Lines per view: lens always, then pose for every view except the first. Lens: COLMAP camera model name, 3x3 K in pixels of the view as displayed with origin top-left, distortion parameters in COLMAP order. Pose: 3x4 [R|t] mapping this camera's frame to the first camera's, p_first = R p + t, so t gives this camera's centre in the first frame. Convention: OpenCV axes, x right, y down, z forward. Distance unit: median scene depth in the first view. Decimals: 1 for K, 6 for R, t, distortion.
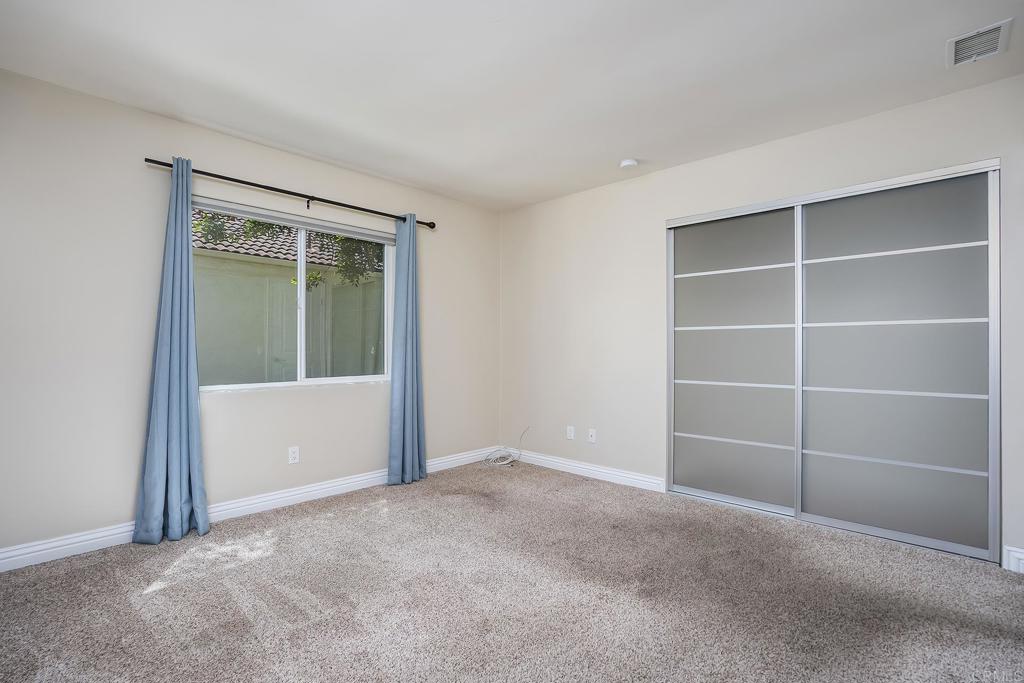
lens RADIAL K [[467.2, 0, 517.6], [0, 467.2, 346.1], [0, 0, 1]] dist [-0.028909, 0.011173]
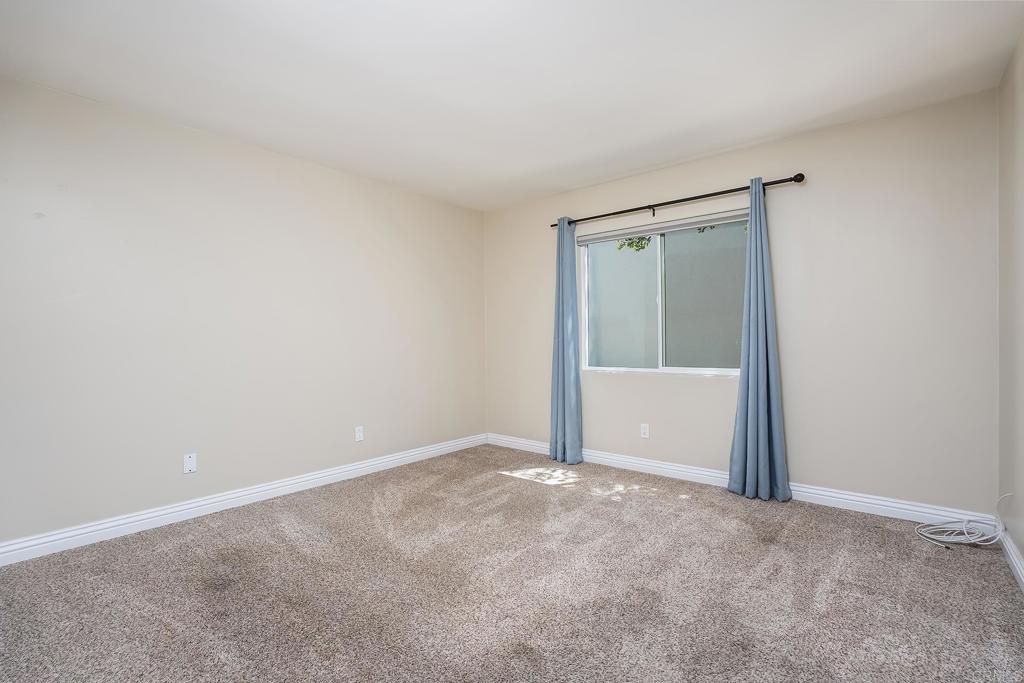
lens RADIAL K [[467.2, 0, 511.3], [0, 467.2, 342.9], [0, 0, 1]] dist [-0.028909, 0.011173]
pose [[0.067234, 0.003557, -0.997731, 0.649865], [0.009366, 0.999947, 0.004196, 0.004383], [0.997693, -0.009627, 0.067197, 0.569105]]
